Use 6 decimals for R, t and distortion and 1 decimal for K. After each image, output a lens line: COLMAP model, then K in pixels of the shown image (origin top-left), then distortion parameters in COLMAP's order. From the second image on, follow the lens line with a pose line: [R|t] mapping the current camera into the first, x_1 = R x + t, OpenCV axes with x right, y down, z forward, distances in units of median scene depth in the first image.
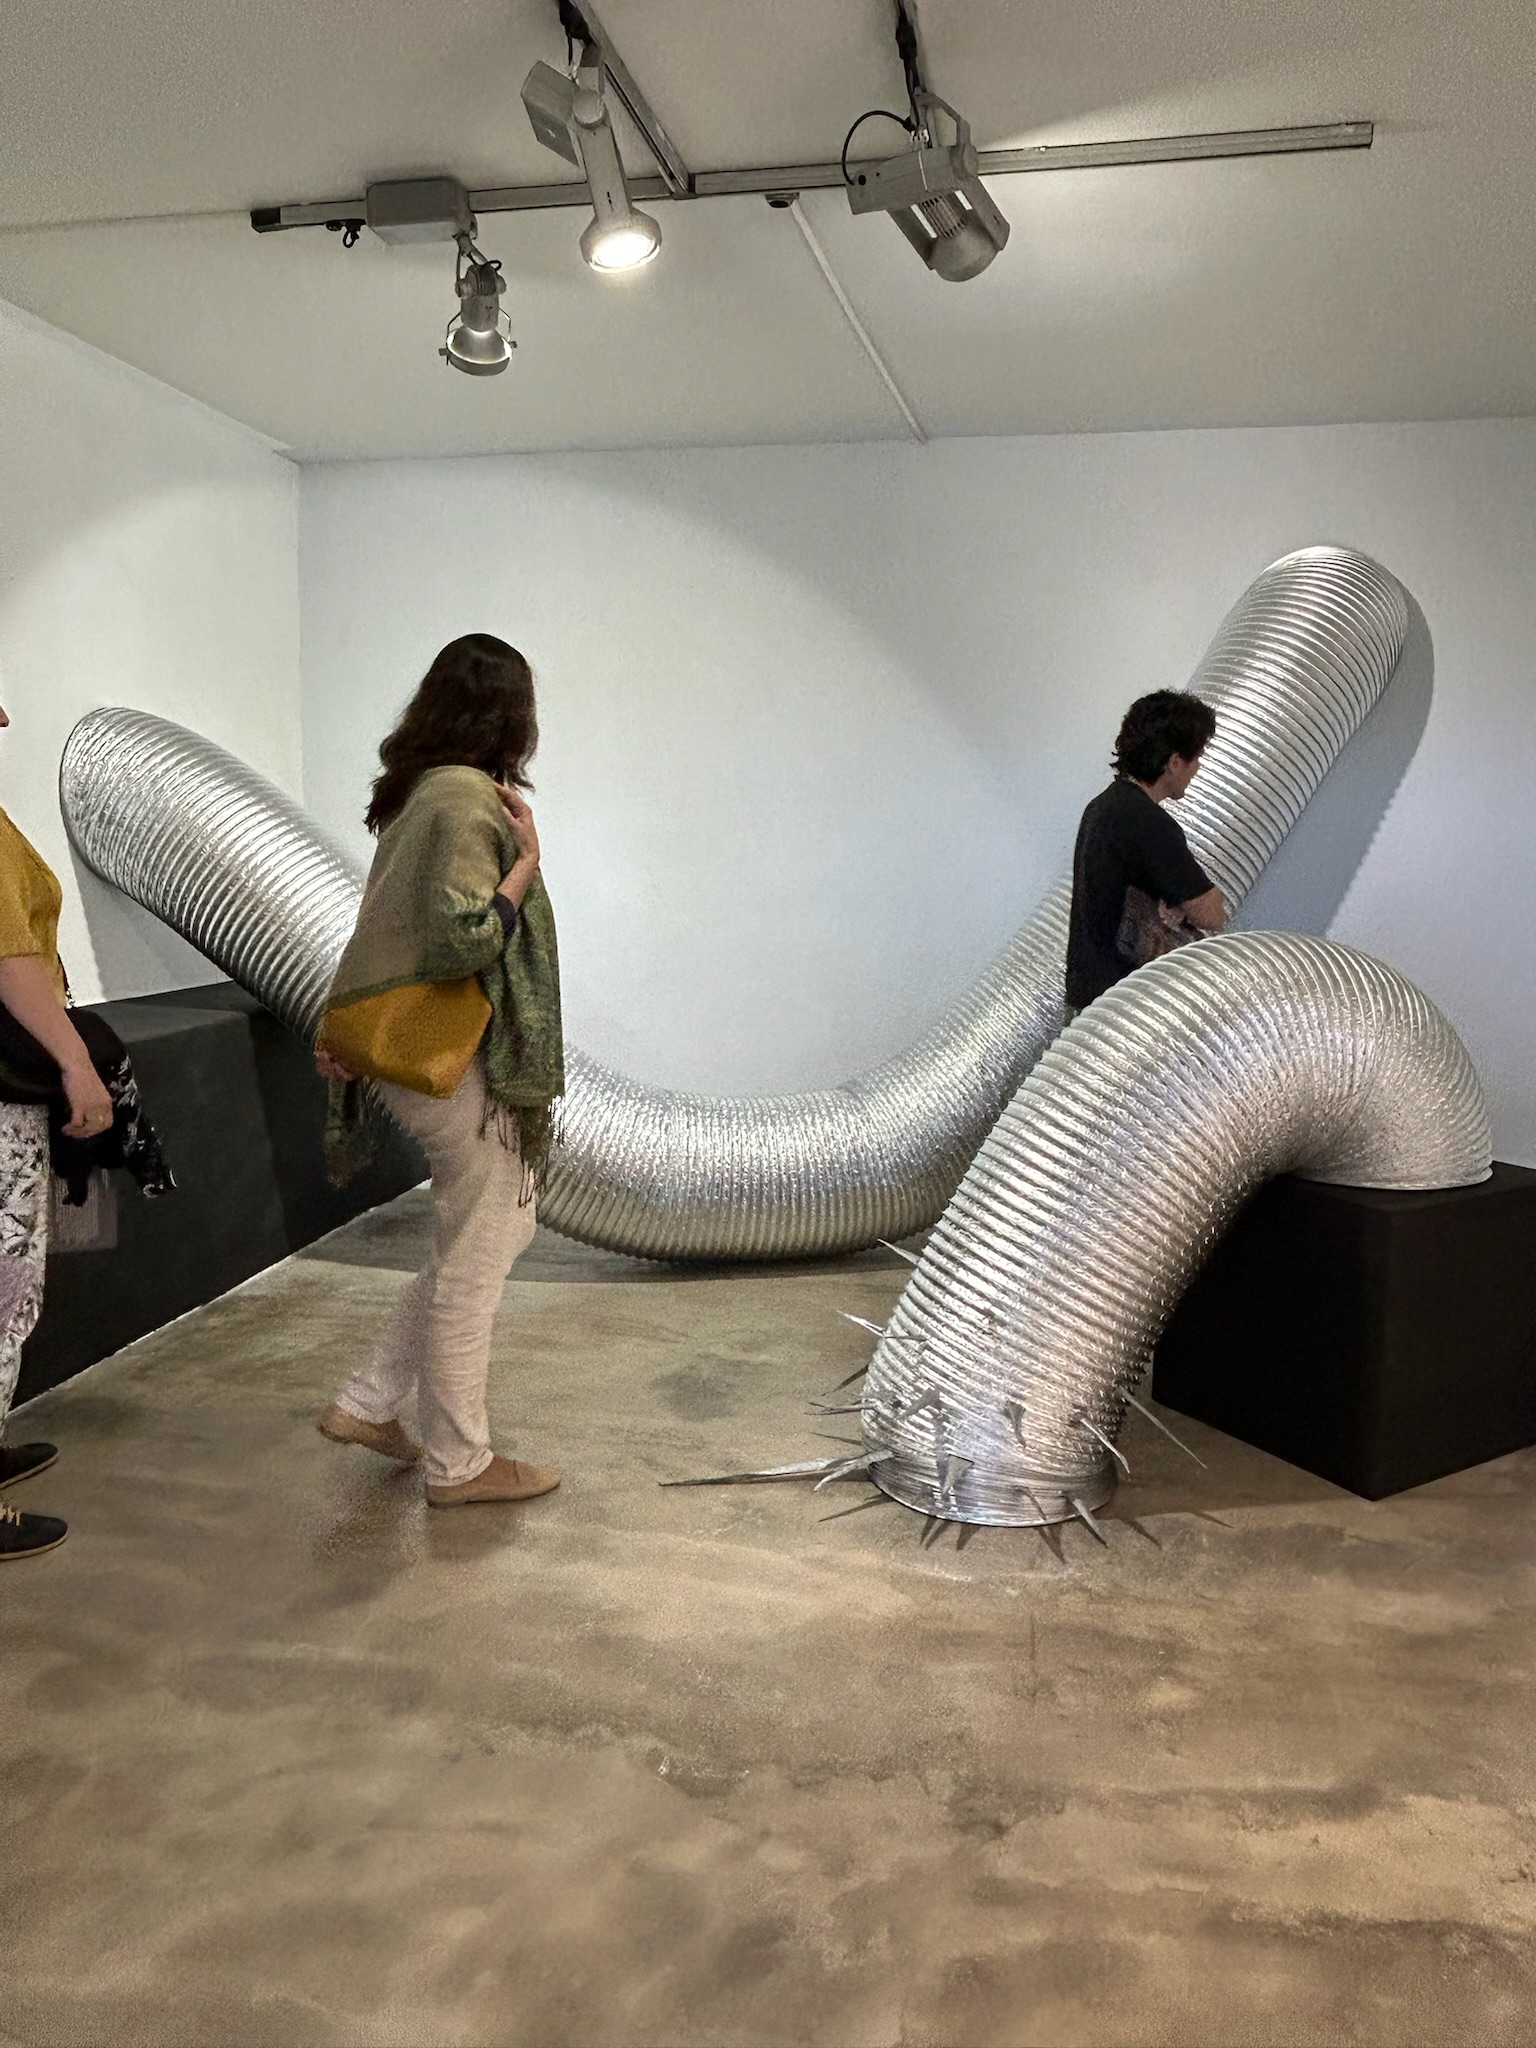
lens RADIAL K [[1456.9, 0, 770.3], [0, 1456.9, 1026.3], [0, 0, 1]] dist [-0.011216, -0.002489]
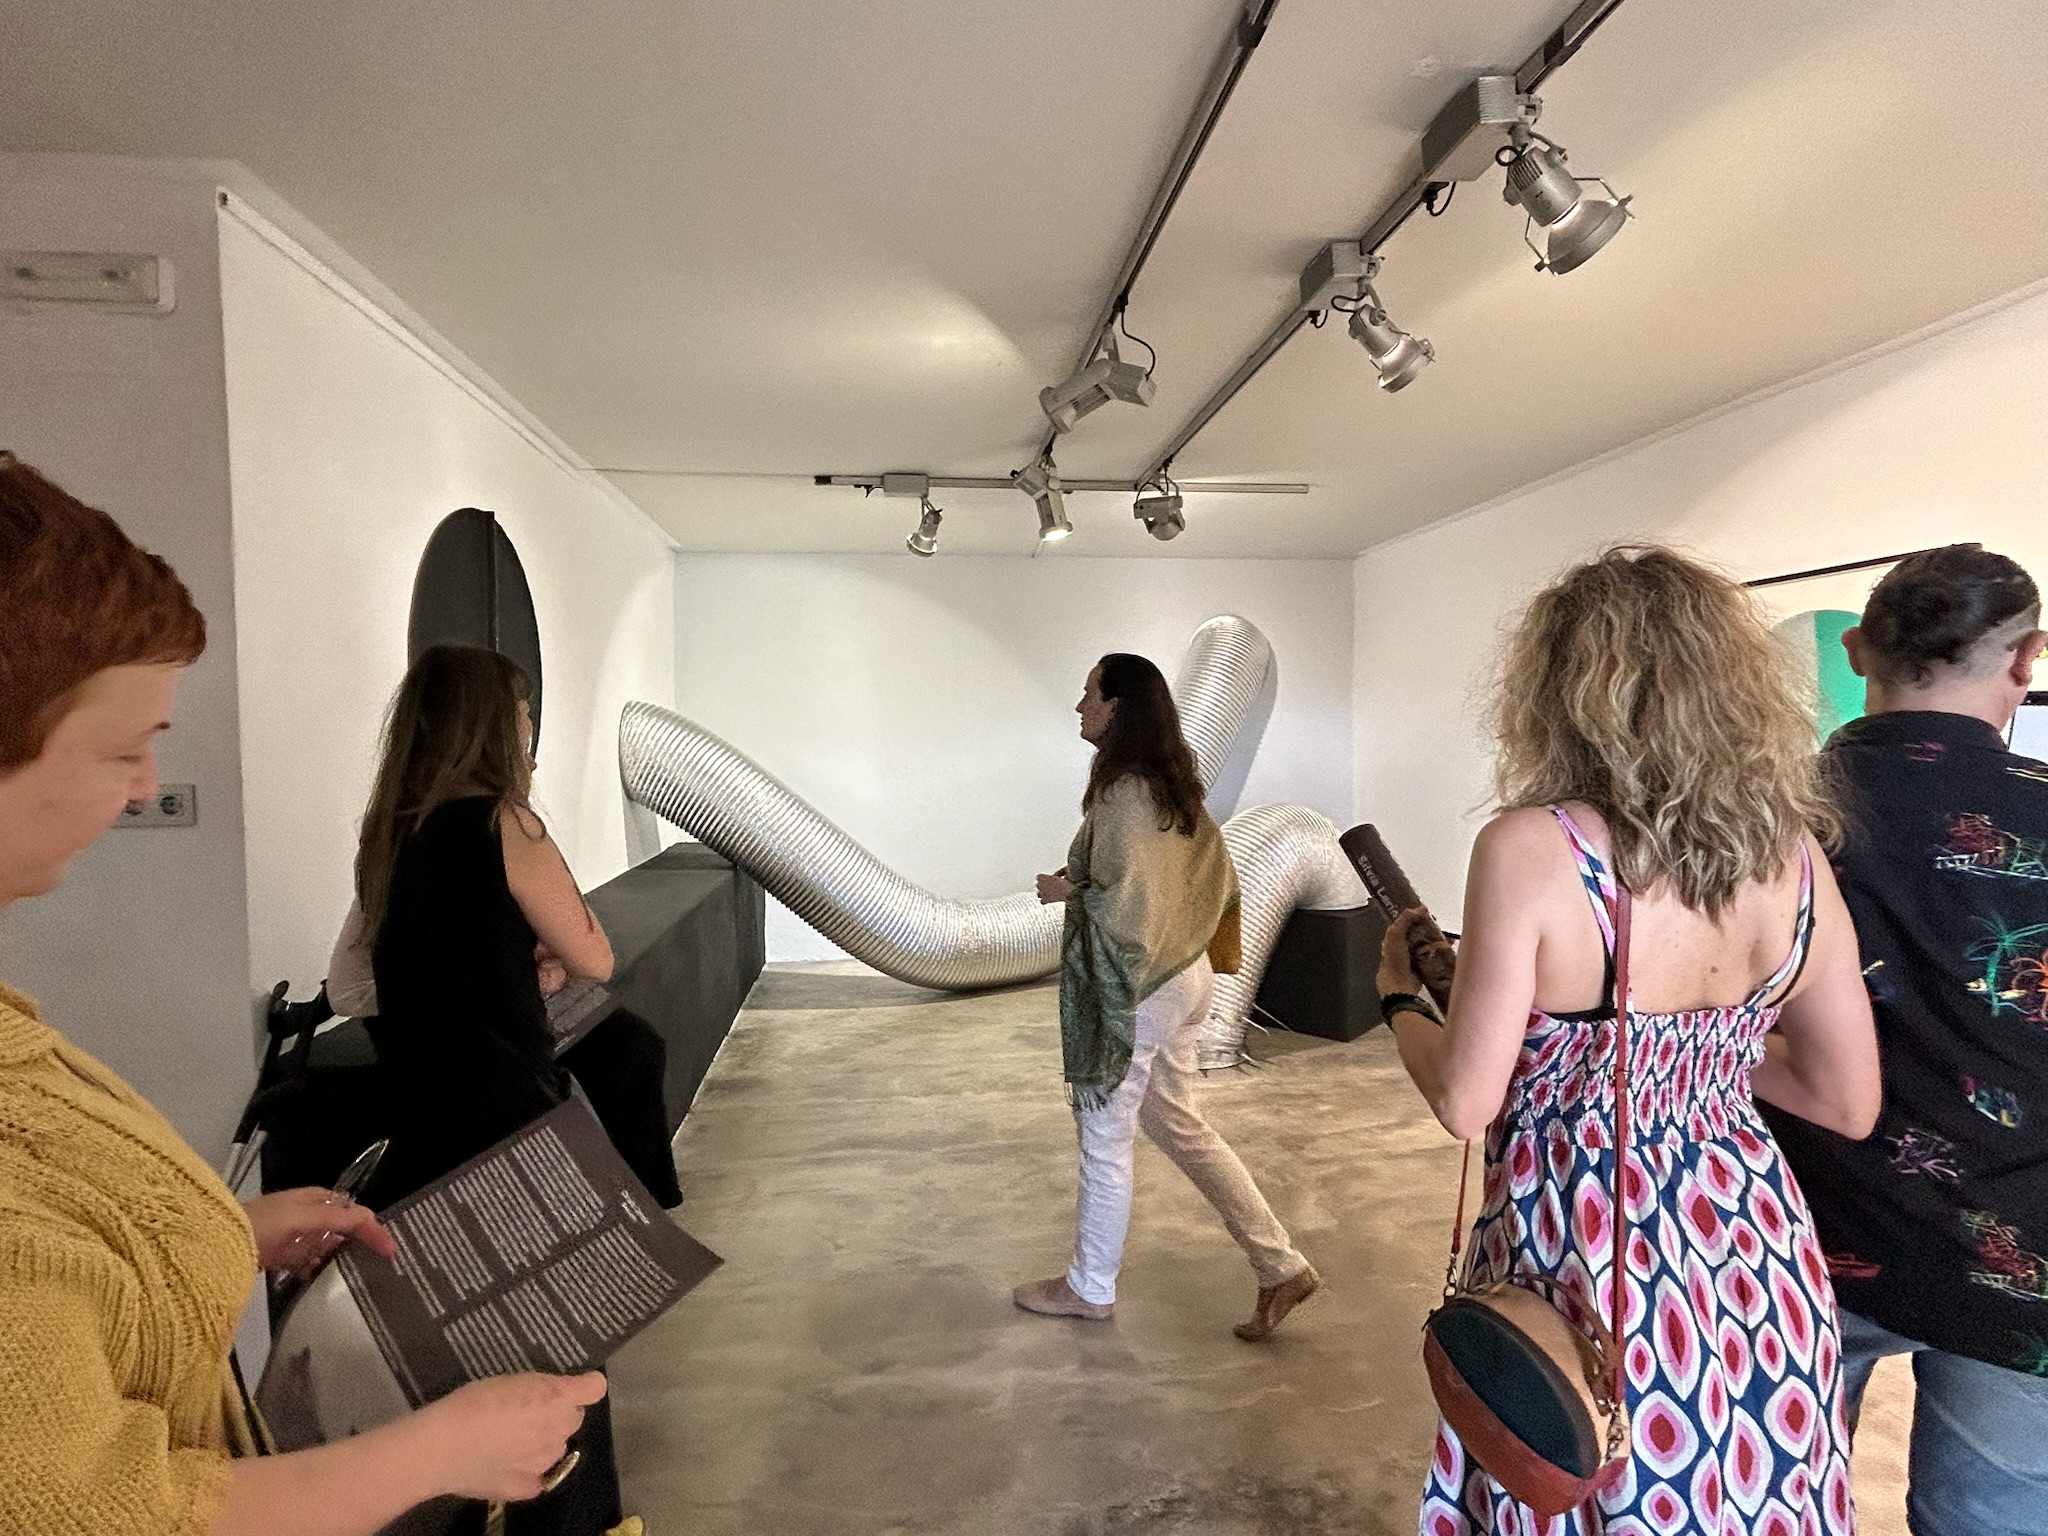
lens RADIAL K [[1006.4, 0, 1020.5], [0, 1006.4, 768.1], [0, 0, 1]] dist [0.000415, -0.000010]
pose [[0.955397, -0.030551, 0.293741, -0.524285], [0.059786, 0.994049, -0.091067, 0.000245], [-0.289210, 0.104566, 0.951537, -0.420036]]
